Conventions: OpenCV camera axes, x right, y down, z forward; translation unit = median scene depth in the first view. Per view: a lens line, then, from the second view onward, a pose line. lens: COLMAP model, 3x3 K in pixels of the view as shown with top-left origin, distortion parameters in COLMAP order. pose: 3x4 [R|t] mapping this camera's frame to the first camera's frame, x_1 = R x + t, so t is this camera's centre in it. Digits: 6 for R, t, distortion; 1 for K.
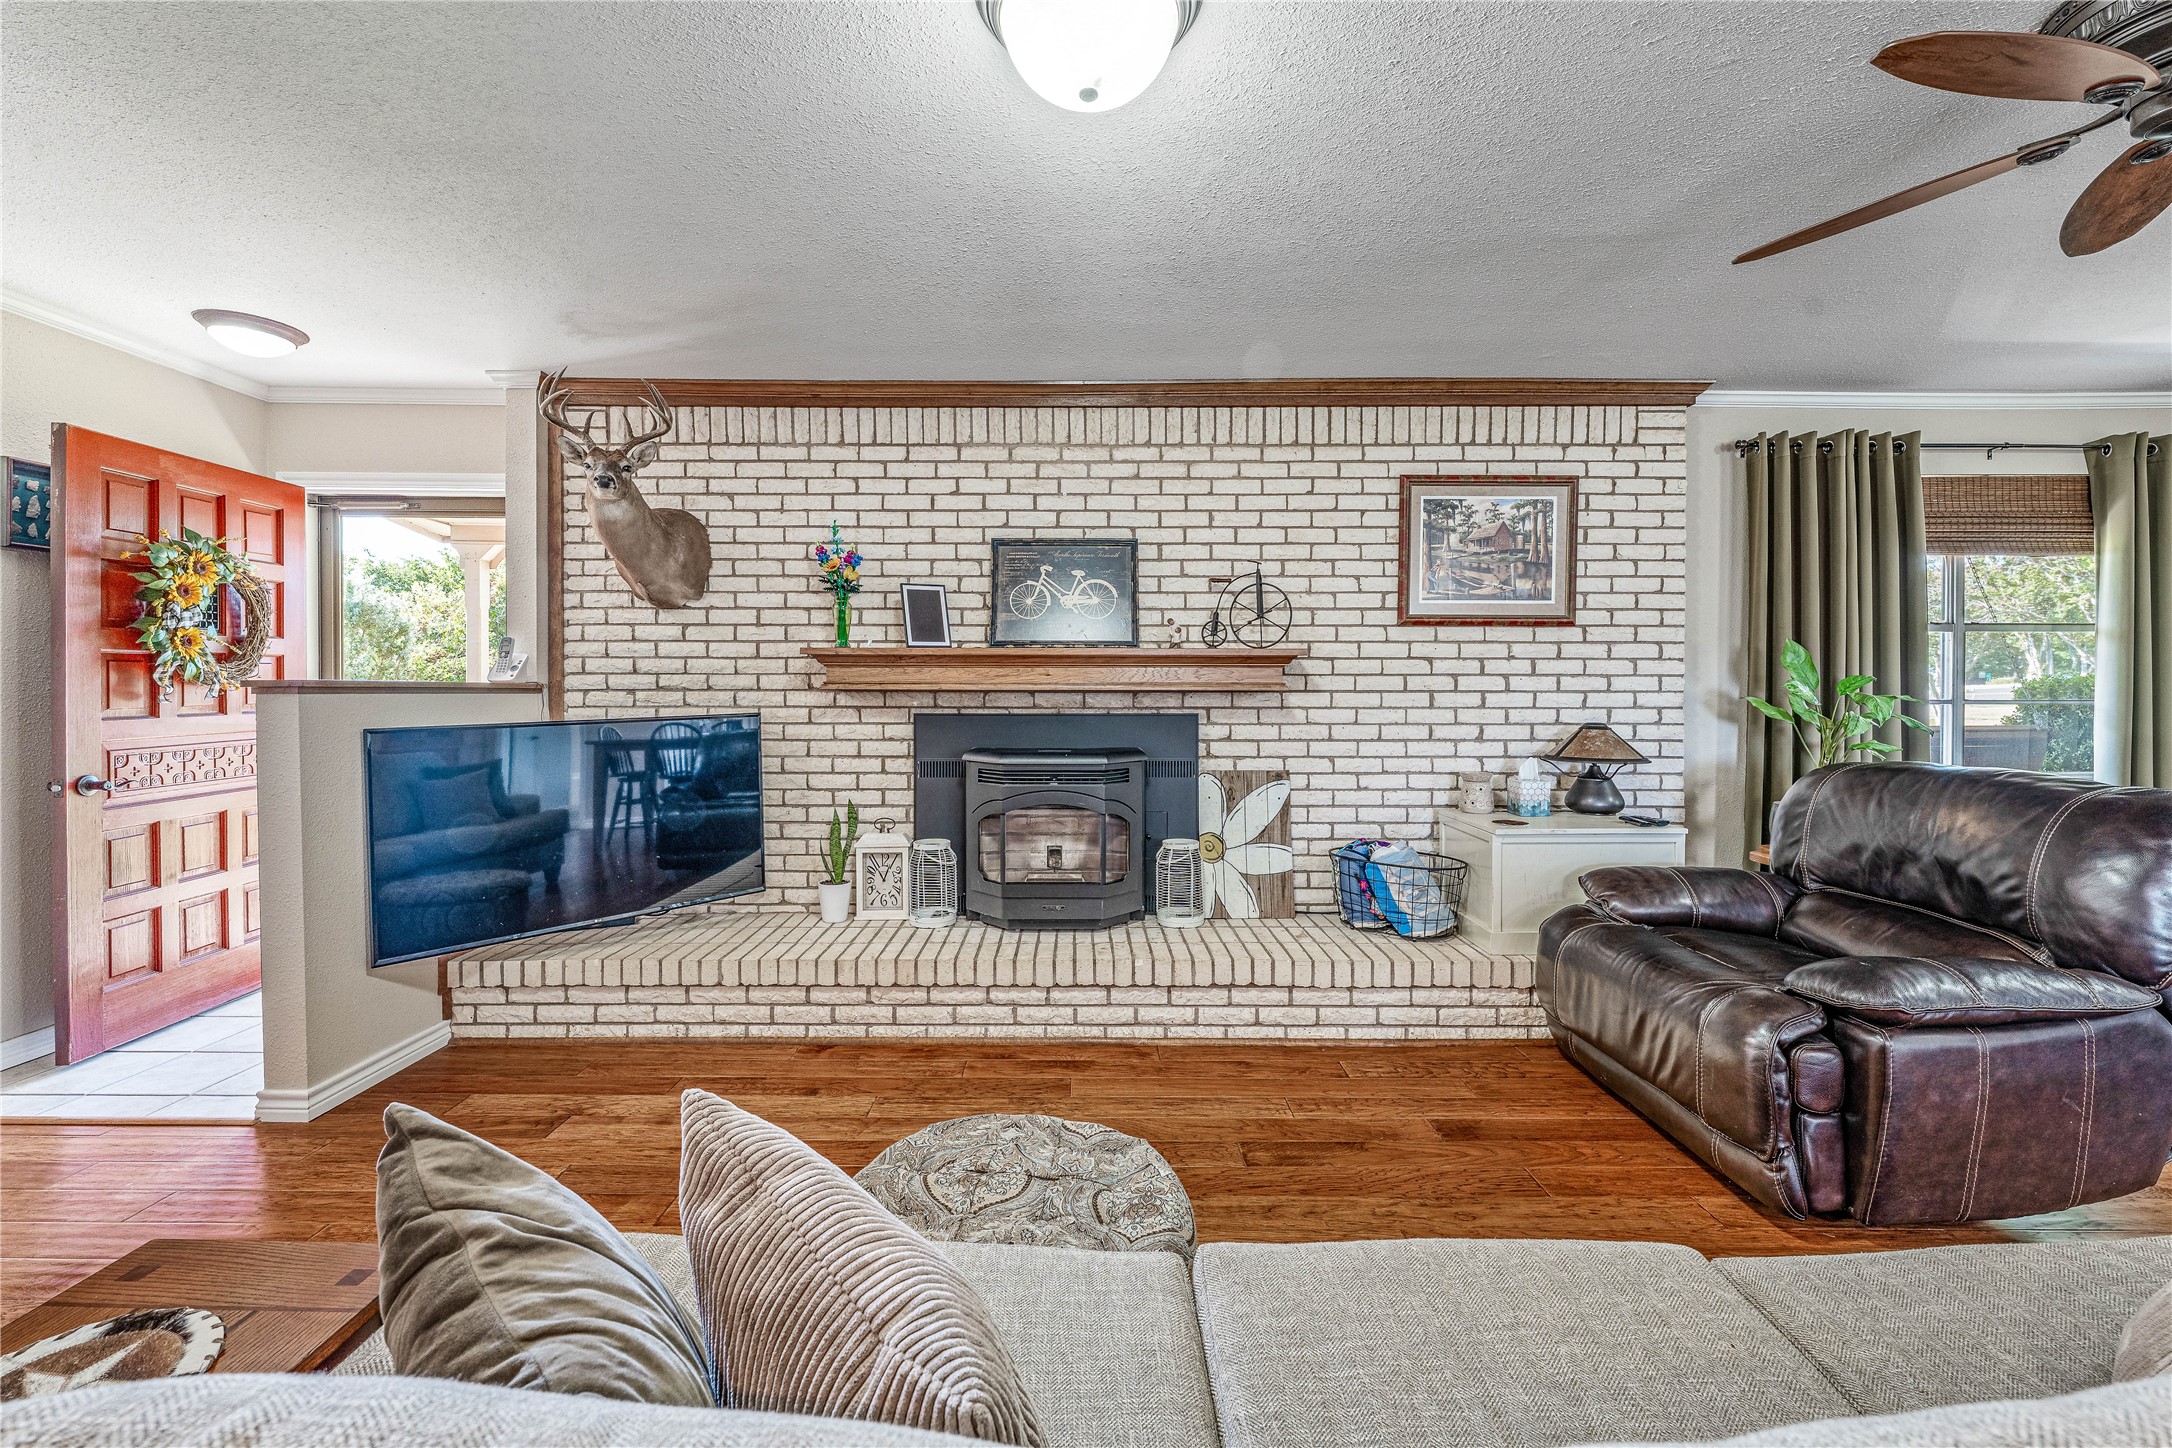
lens RADIAL K [[875.3, 0, 1078.1], [0, 875.3, 692.9], [0, 0, 1]] dist [0.000219, -0.000558]
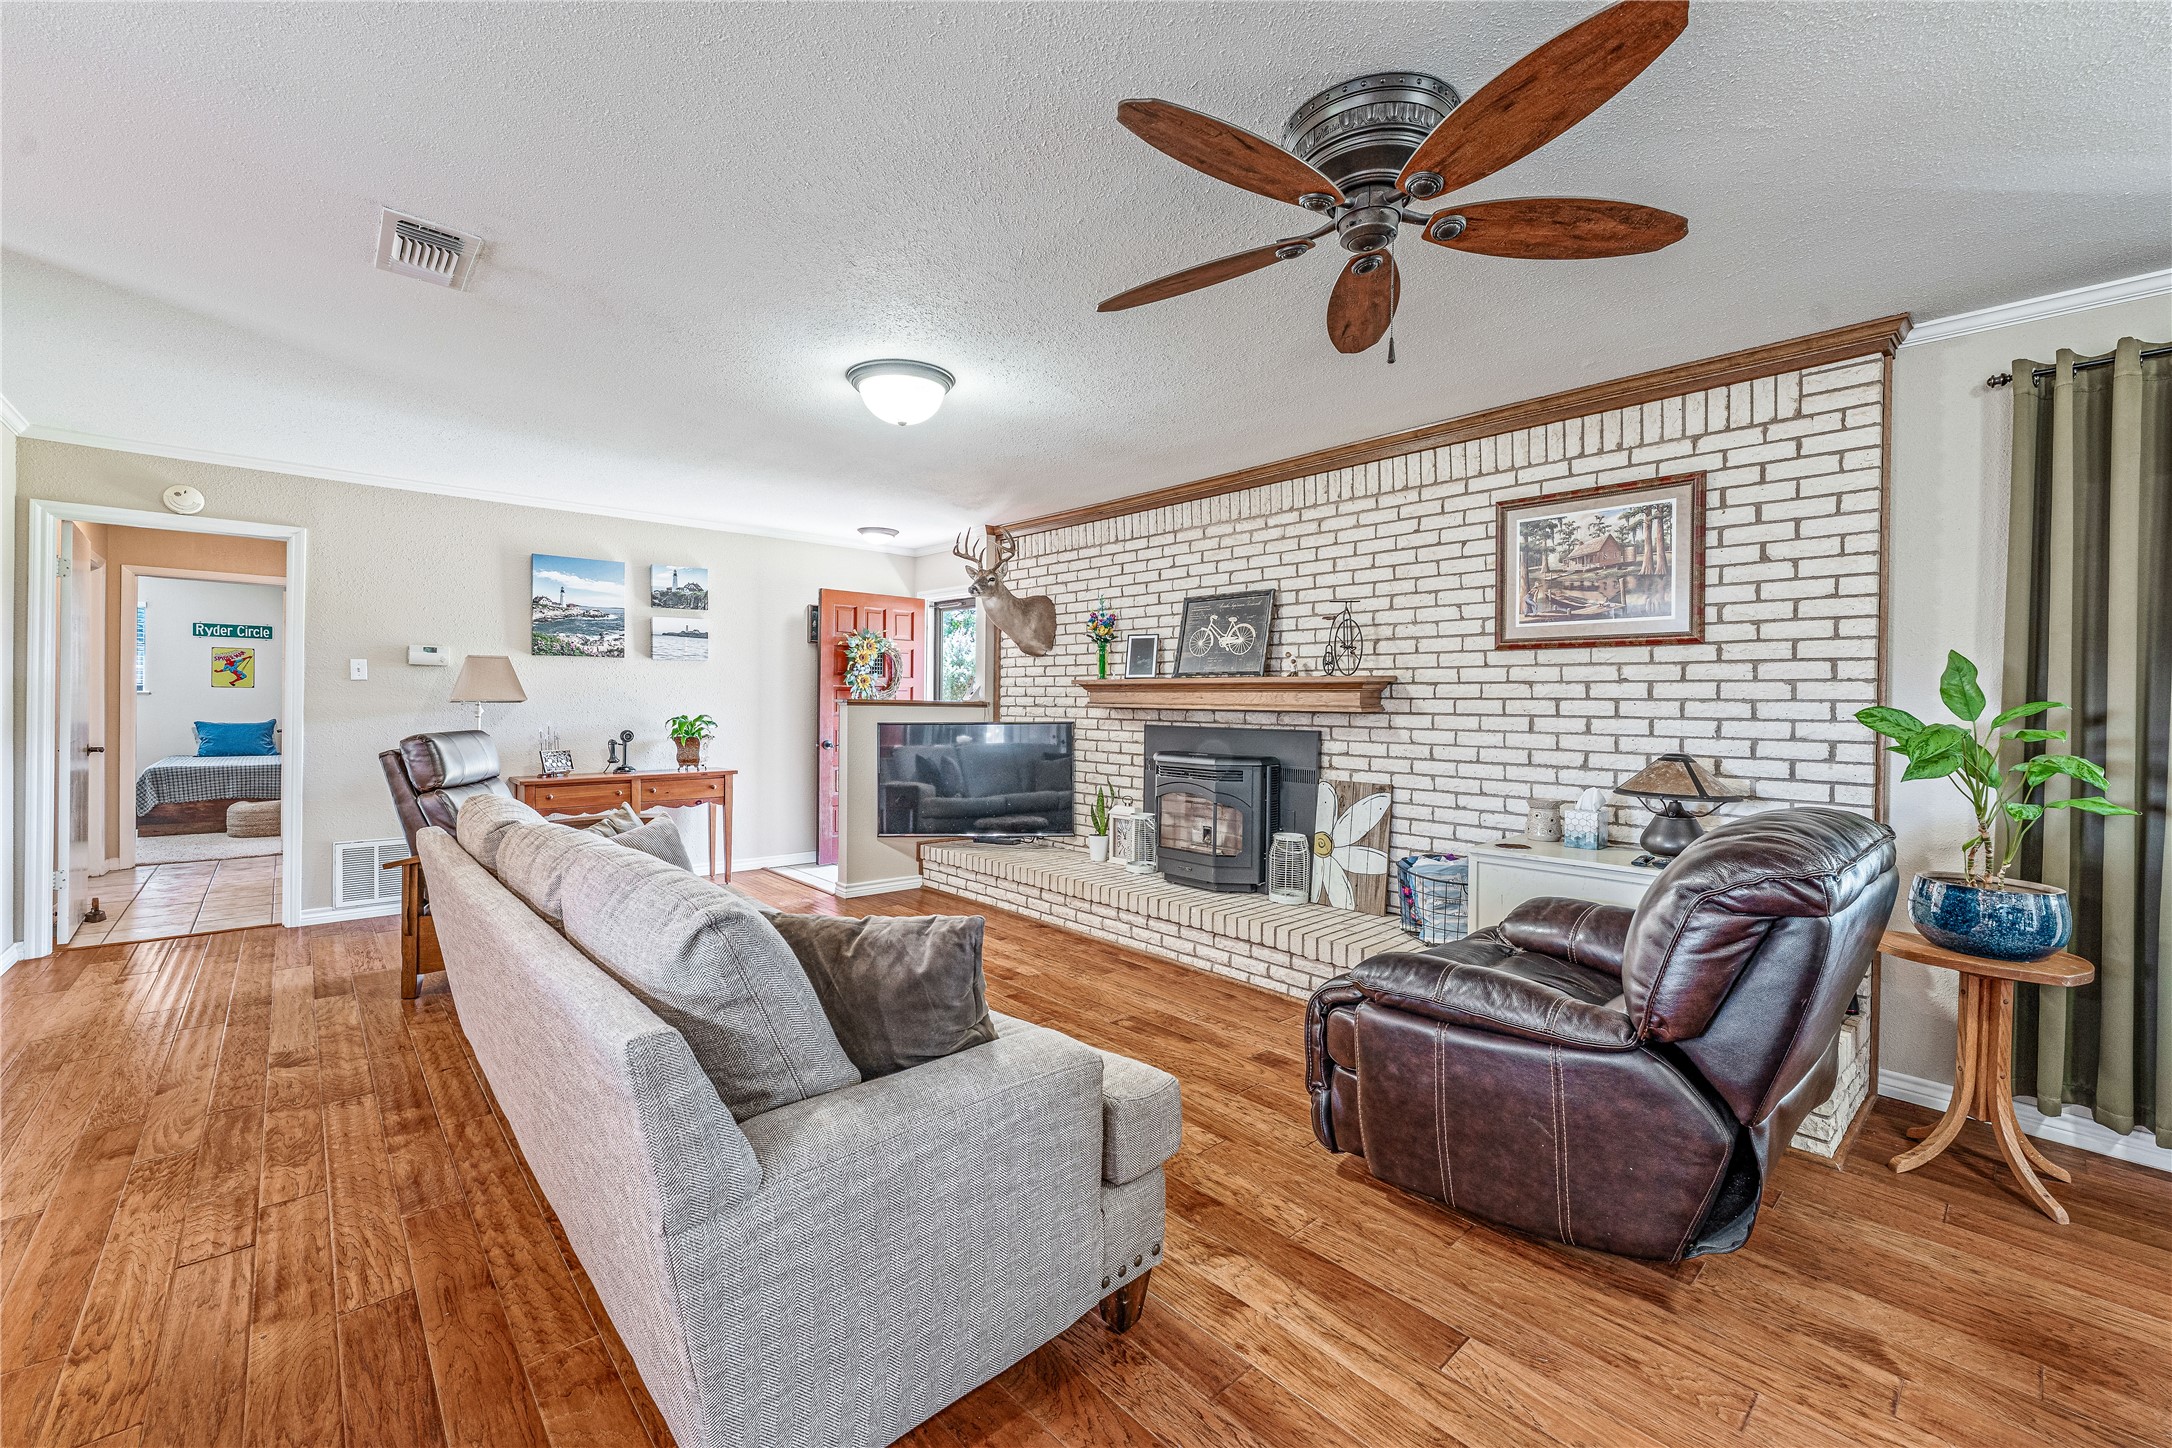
lens RADIAL K [[875.3, 0, 1075.2], [0, 875.3, 709.2], [0, 0, 1]] dist [0.000219, -0.000558]
pose [[0.669992, 0.012528, -0.742263, 0.793443], [-0.018219, 0.999834, 0.000430, -0.000175], [0.742145, 0.013235, 0.670108, -0.040991]]
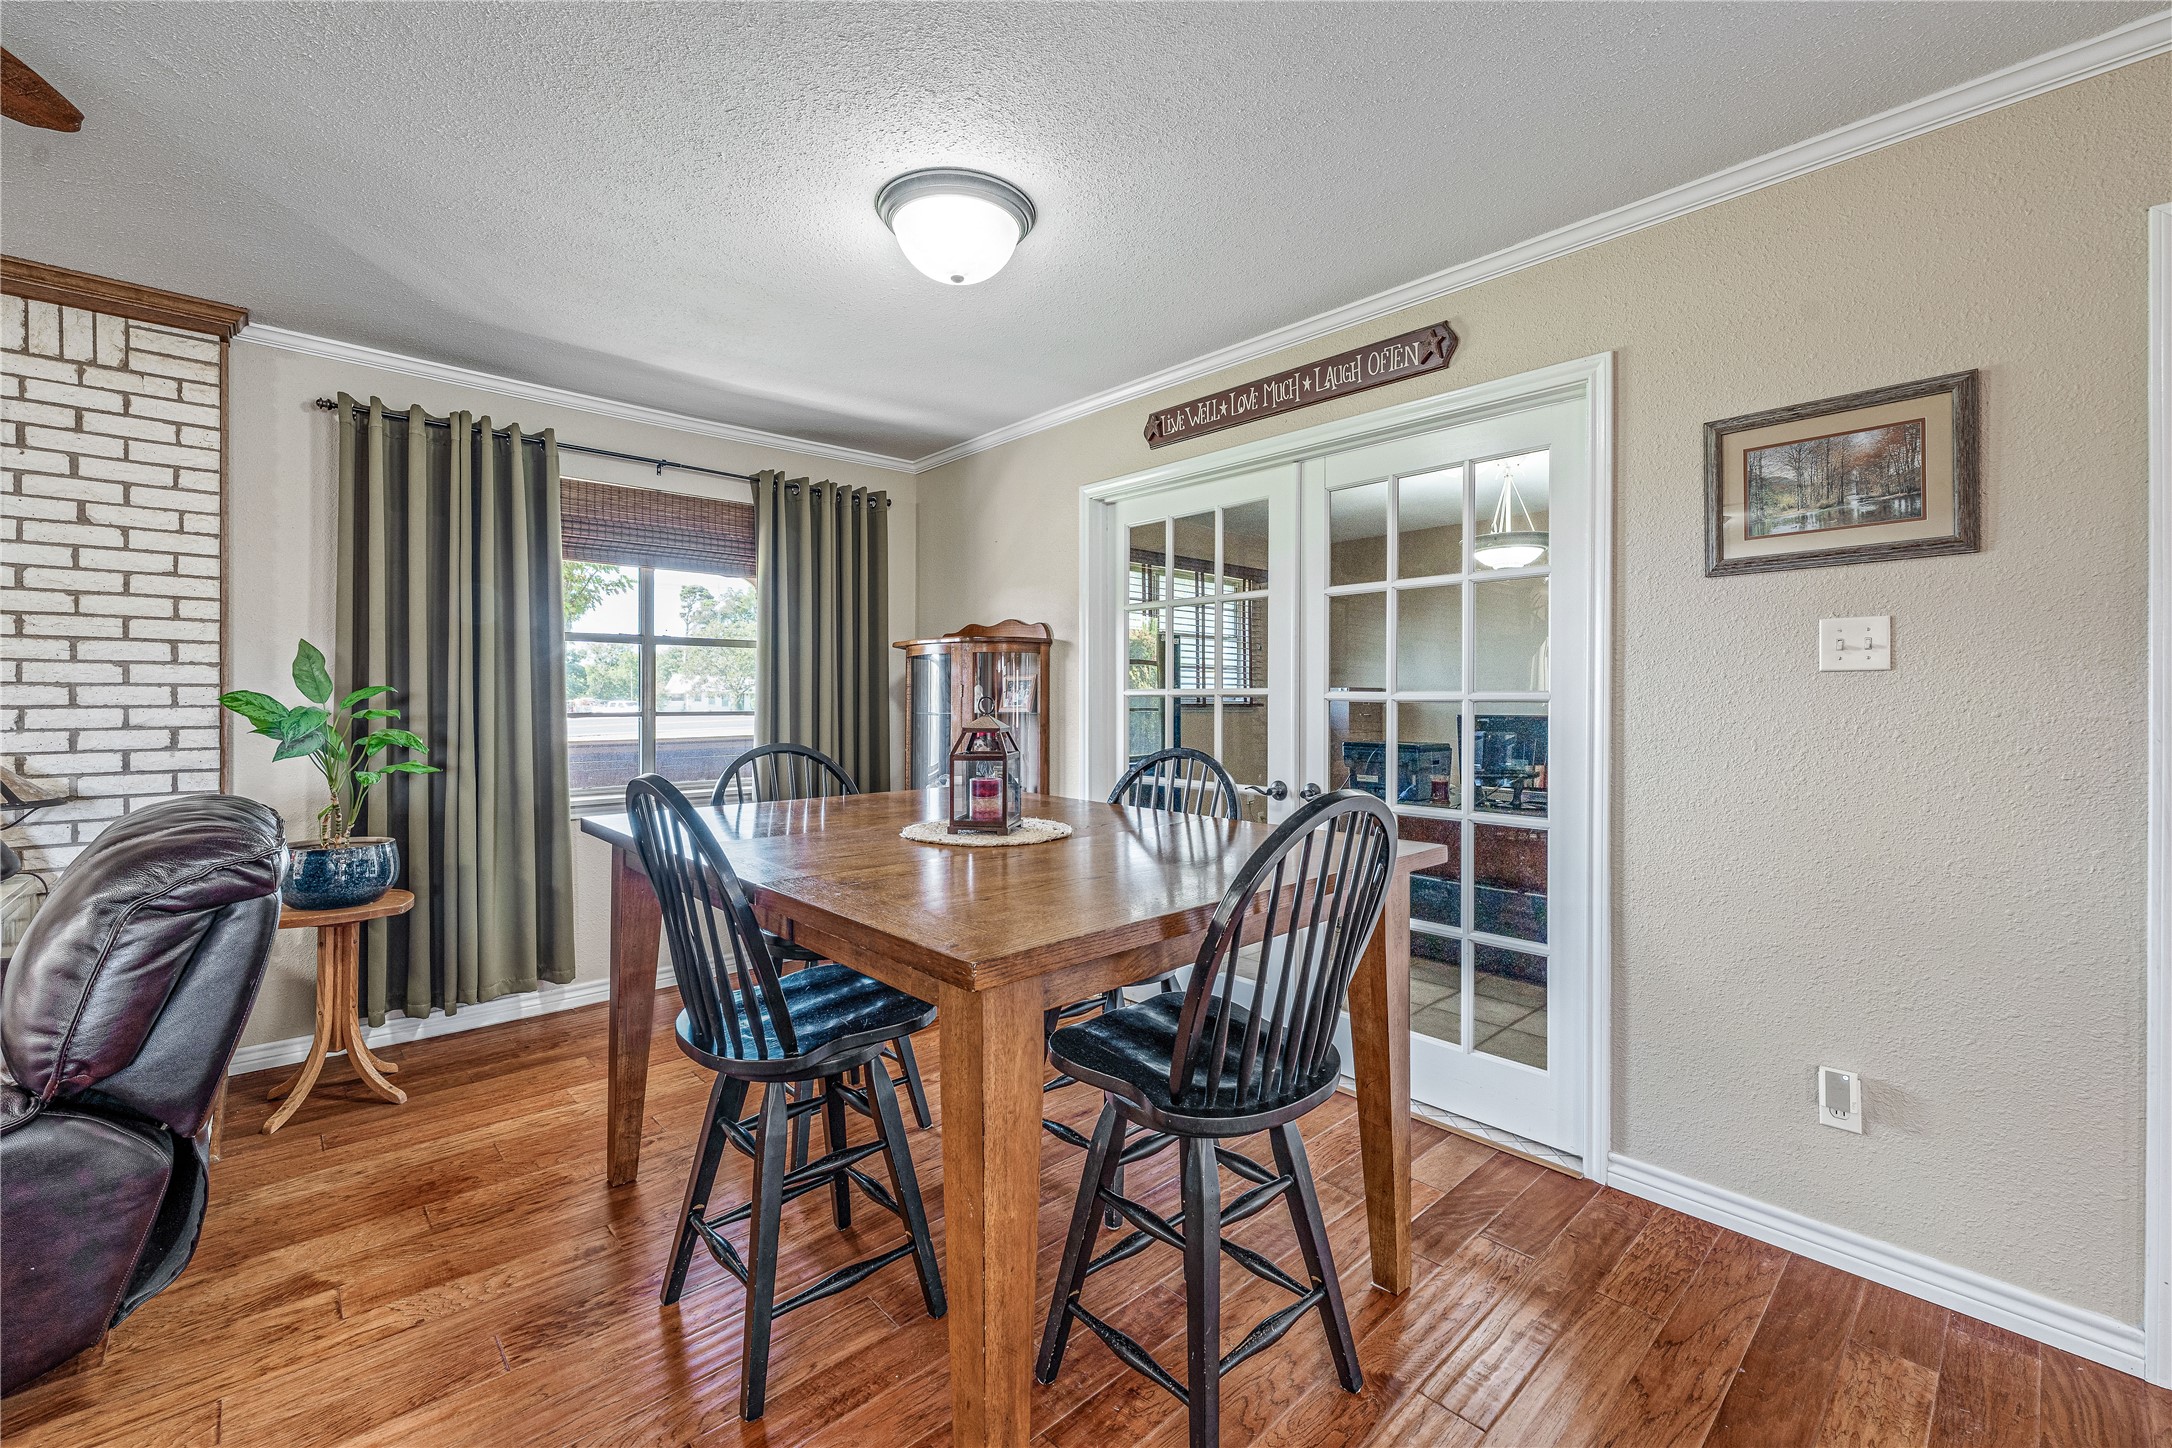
lens RADIAL K [[875.3, 0, 1096.0], [0, 875.3, 697.7], [0, 0, 1]] dist [0.000219, -0.000558]
pose [[0.728351, -0.002036, 0.685201, 0.726528], [0.007733, 0.999956, -0.005248, 0.001076], [-0.685161, 0.009121, 0.728335, -0.088849]]
